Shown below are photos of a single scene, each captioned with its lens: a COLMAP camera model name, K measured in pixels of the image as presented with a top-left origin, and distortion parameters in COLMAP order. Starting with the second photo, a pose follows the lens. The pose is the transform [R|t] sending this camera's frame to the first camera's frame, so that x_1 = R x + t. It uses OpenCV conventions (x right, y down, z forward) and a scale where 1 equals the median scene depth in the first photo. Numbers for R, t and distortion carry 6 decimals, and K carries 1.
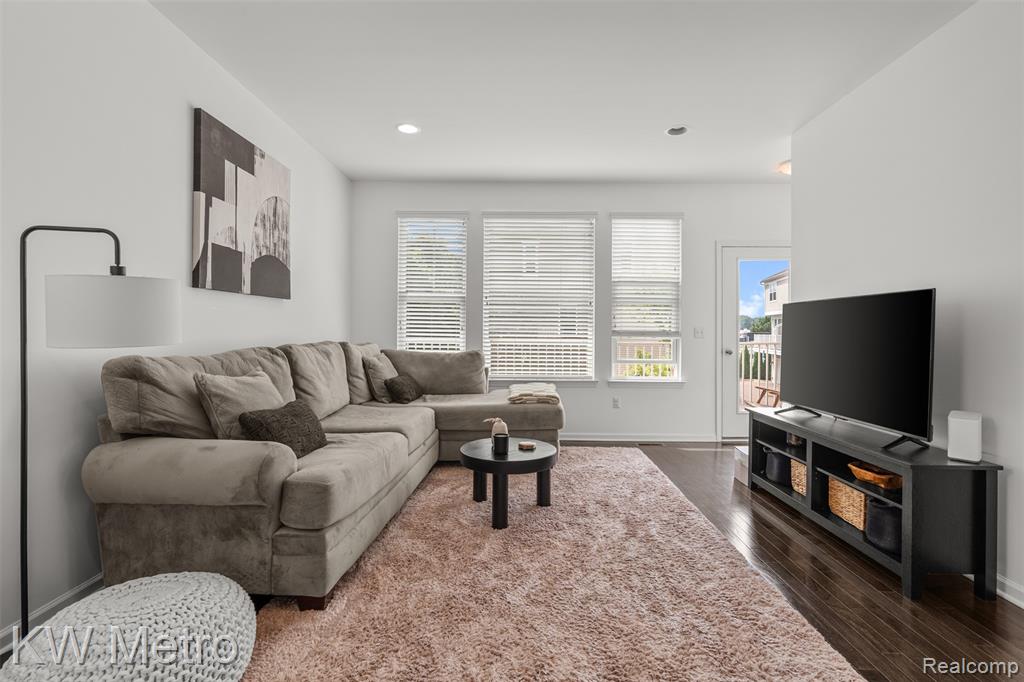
lens RADIAL K [[463.8, 0, 515.5], [0, 463.8, 326.6], [0, 0, 1]] dist [-0.007926, 0.002163]
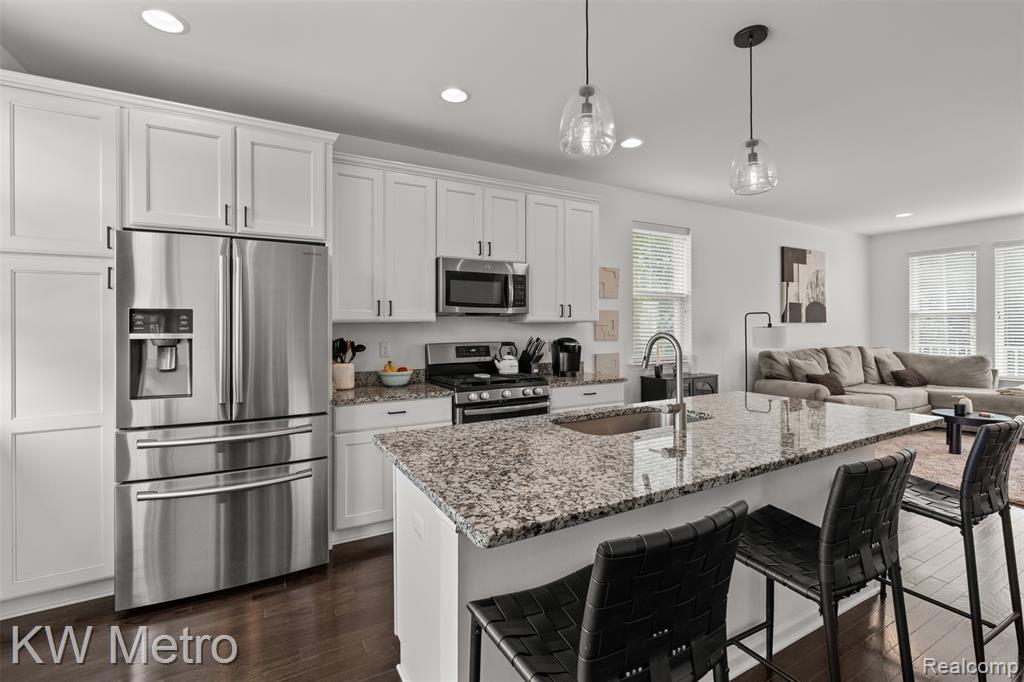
lens RADIAL K [[463.8, 0, 514.7], [0, 463.8, 329.2], [0, 0, 1]] dist [-0.007926, 0.002163]
pose [[0.503509, -0.004301, -0.863979, 0.573626], [0.013479, 0.999905, 0.002878, -0.065735], [0.863885, -0.013095, 0.503519, -1.194715]]
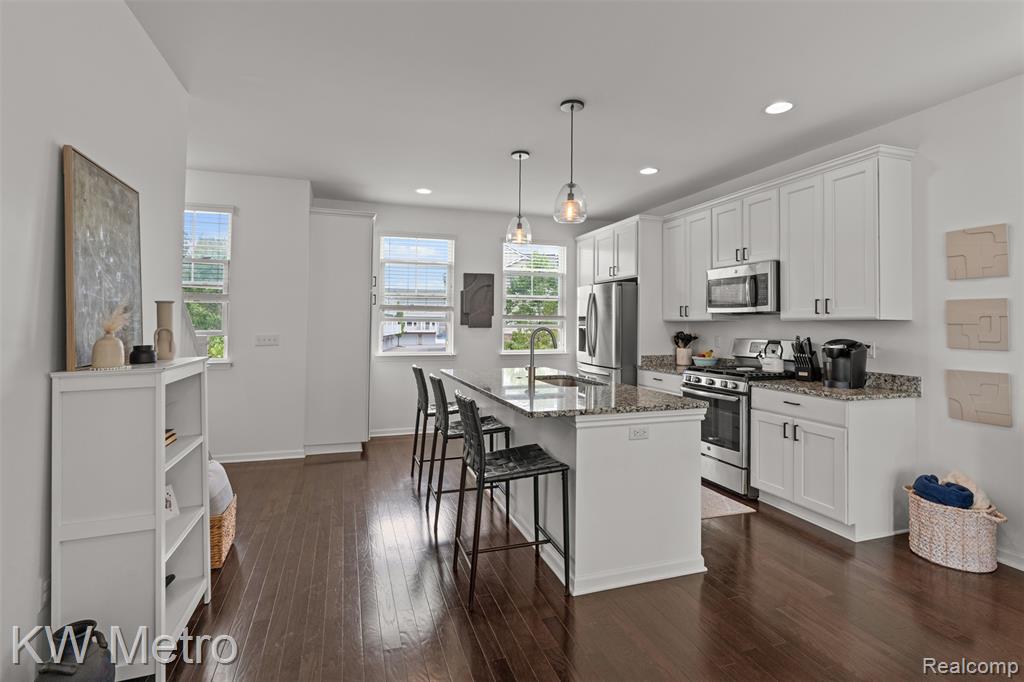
lens RADIAL K [[496.8, 0, 516.0], [0, 496.8, 313.3], [0, 0, 1]] dist [-0.002605, -0.000164]
pose [[-0.943299, -0.021049, -0.331276, 0.586807], [-0.010707, 0.999398, -0.033012, -0.048542], [0.331771, -0.027593, -0.942956, 0.495055]]
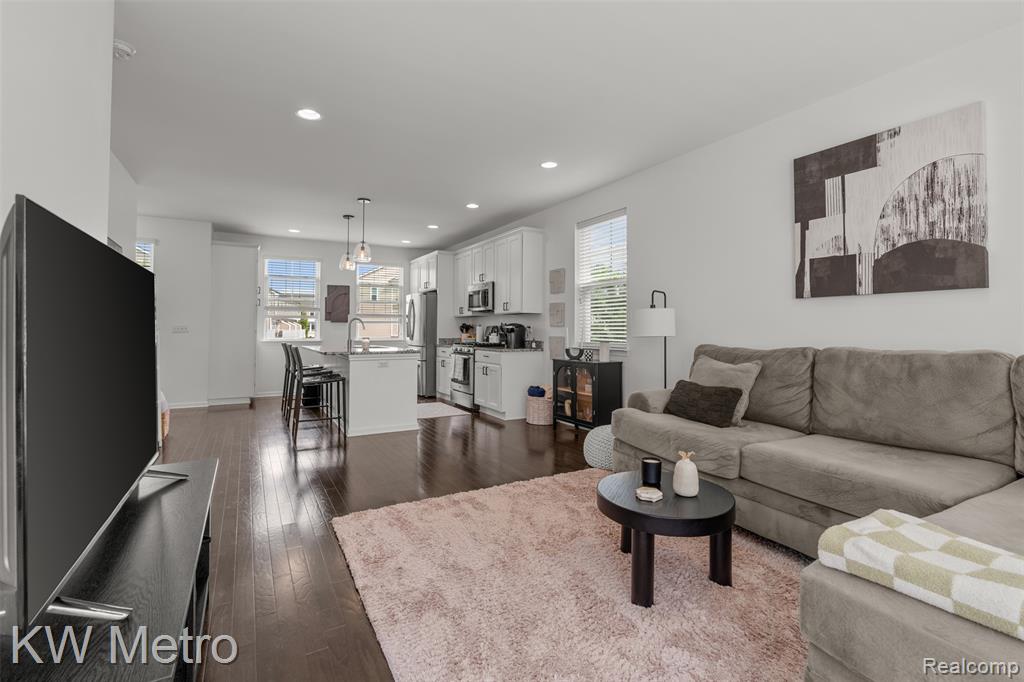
lens RADIAL K [[463.8, 0, 511.2], [0, 463.8, 322.3], [0, 0, 1]] dist [-0.007926, 0.002163]
pose [[-0.863981, -0.015452, -0.503287, 0.554764], [-0.003019, 0.999670, -0.025508, 0.014845], [0.503515, -0.020519, -0.863743, 1.478475]]
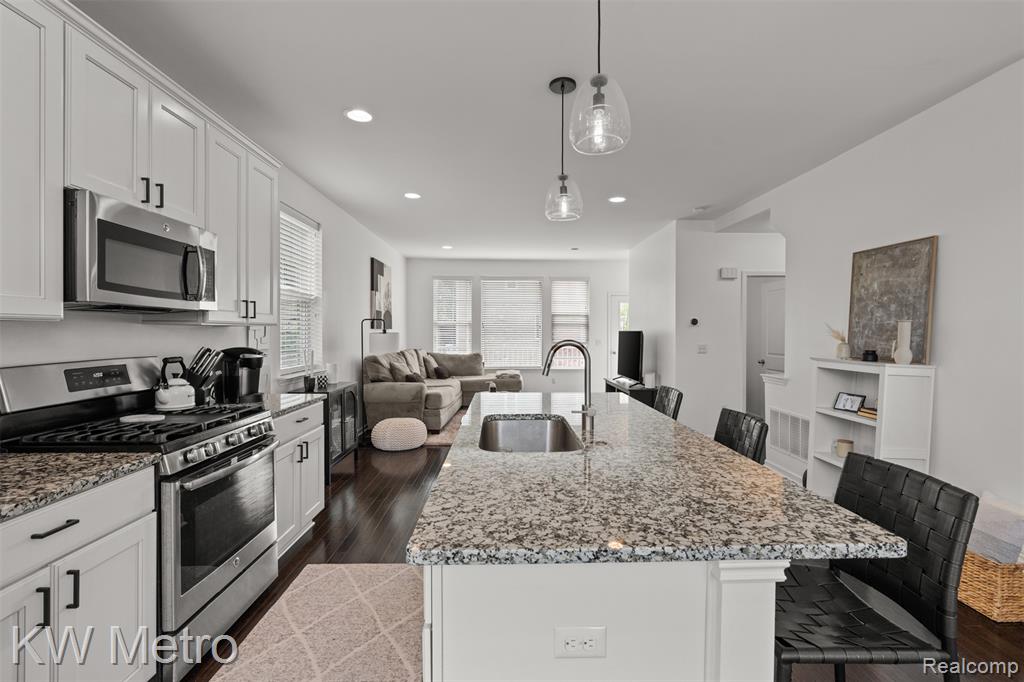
lens RADIAL K [[463.8, 0, 521.8], [0, 463.8, 333.4], [0, 0, 1]] dist [-0.007926, 0.002163]
pose [[0.998742, -0.002960, 0.050052, -0.002335], [0.002439, 0.999942, 0.010468, -0.072289], [-0.050081, -0.010333, 0.998692, -1.361224]]
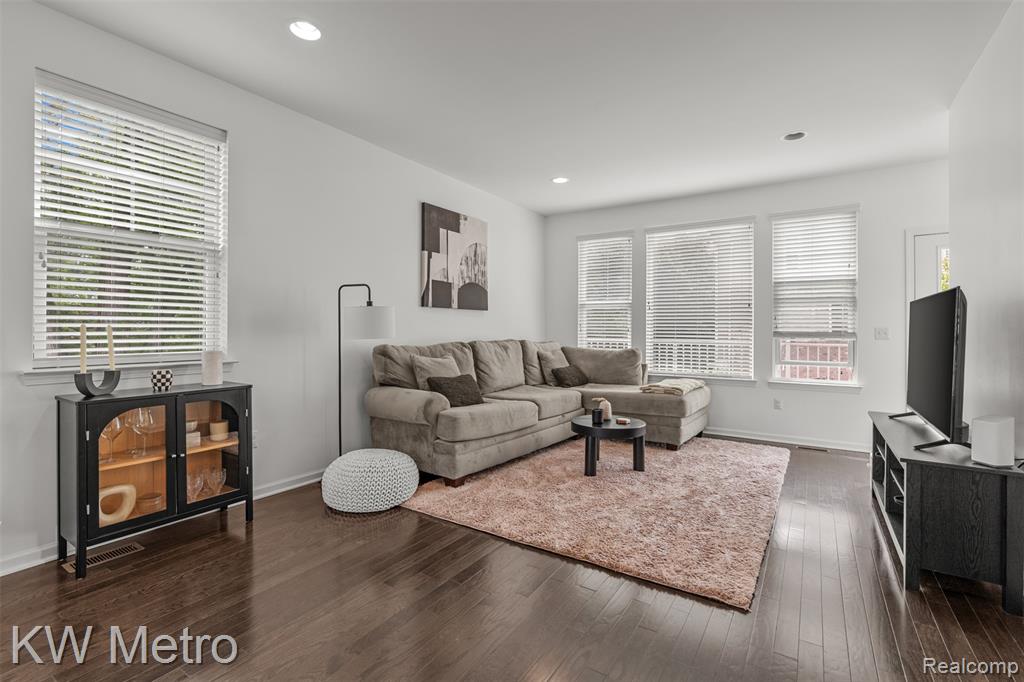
lens RADIAL K [[463.8, 0, 516.6], [0, 463.8, 329.4], [0, 0, 1]] dist [-0.007926, 0.002163]
pose [[0.843475, -0.004806, -0.537147, 0.458891], [0.005100, 0.999987, -0.000938, 0.003007], [0.537144, -0.001948, 0.843488, -0.233818]]
